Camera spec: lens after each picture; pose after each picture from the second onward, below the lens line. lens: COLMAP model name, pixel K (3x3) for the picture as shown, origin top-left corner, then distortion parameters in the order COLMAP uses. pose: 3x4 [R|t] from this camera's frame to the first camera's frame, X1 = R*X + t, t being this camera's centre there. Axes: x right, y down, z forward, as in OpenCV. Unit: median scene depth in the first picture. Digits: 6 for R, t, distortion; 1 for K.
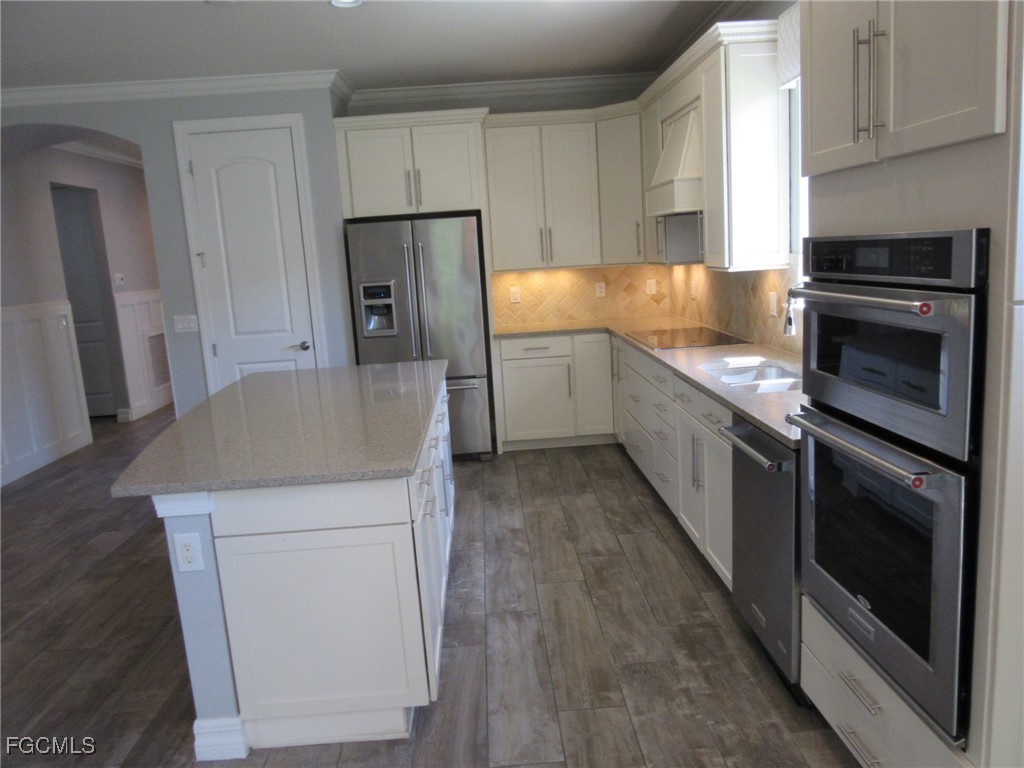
lens RADIAL K [[765.6, 0, 508.9], [0, 765.6, 387.9], [0, 0, 1]] dist [-0.041910, 0.027628]
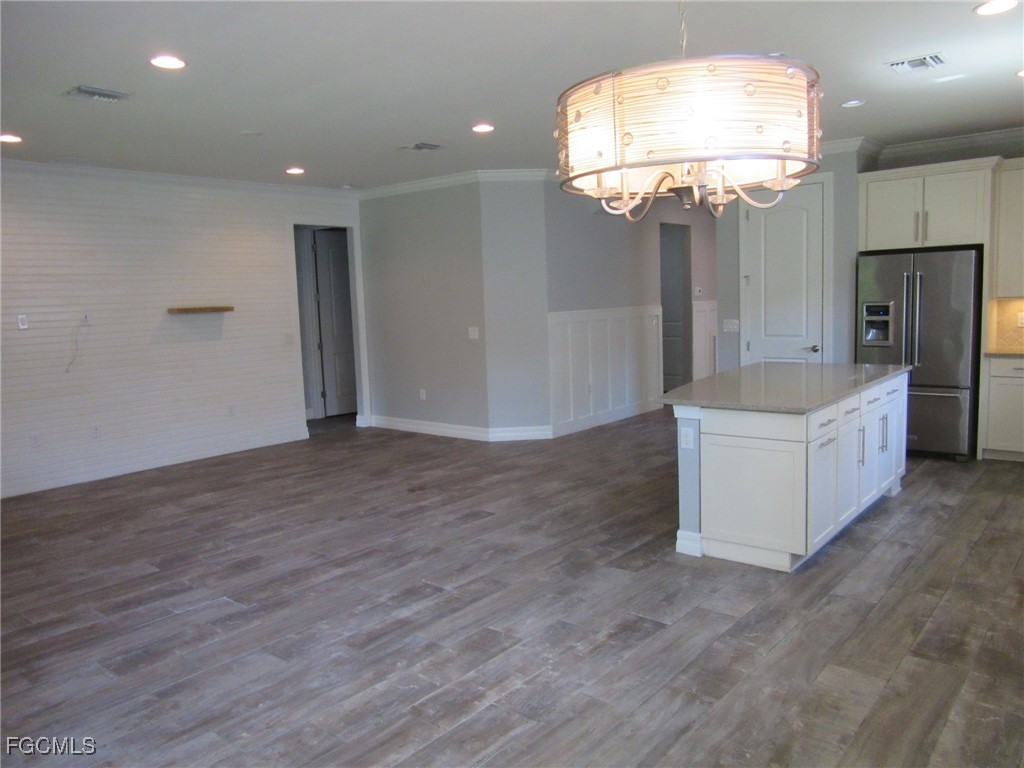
lens RADIAL K [[765.6, 0, 508.9], [0, 765.6, 387.9], [0, 0, 1]] dist [-0.041910, 0.027628]
pose [[0.741715, 0.114524, -0.660866, 0.216364], [-0.125066, 0.991649, 0.031480, 0.036535], [0.658952, 0.059302, 0.749844, -0.320811]]
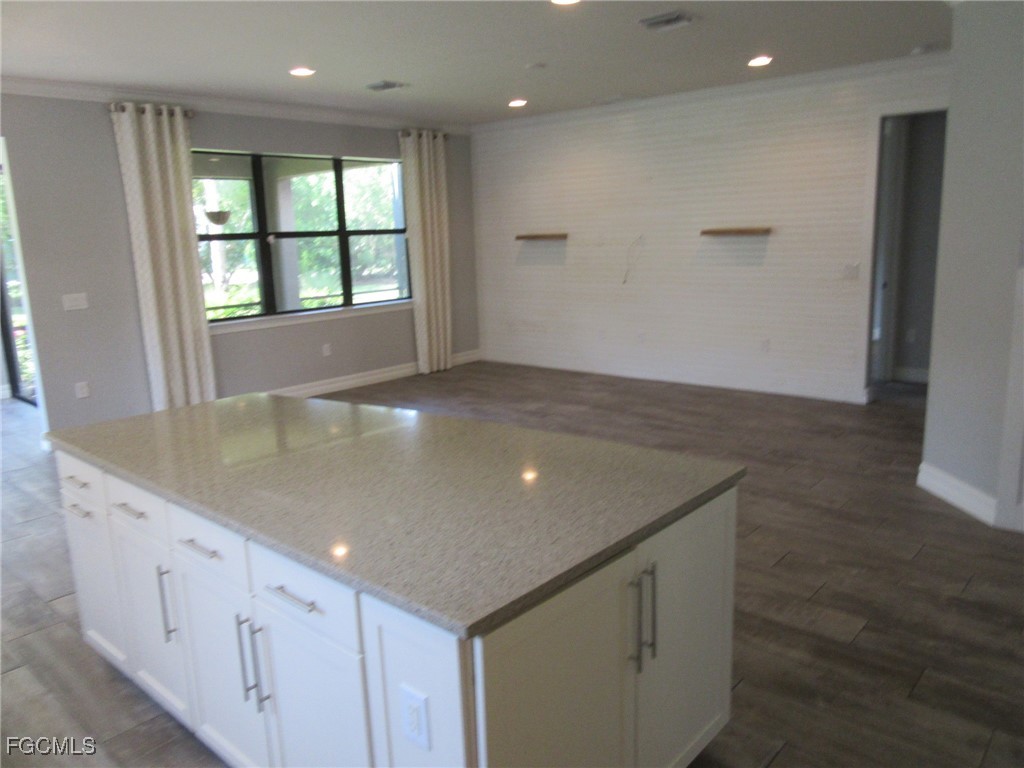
lens RADIAL K [[750.7, 0, 512.0], [0, 750.7, 384.0], [0, 0, 1]] dist [0.000873, 0.003292]
pose [[-0.687215, 0.226067, -0.690383, 0.077726], [-0.051248, 0.932893, 0.356490, -0.192026], [0.724644, 0.280366, -0.629512, 0.974803]]
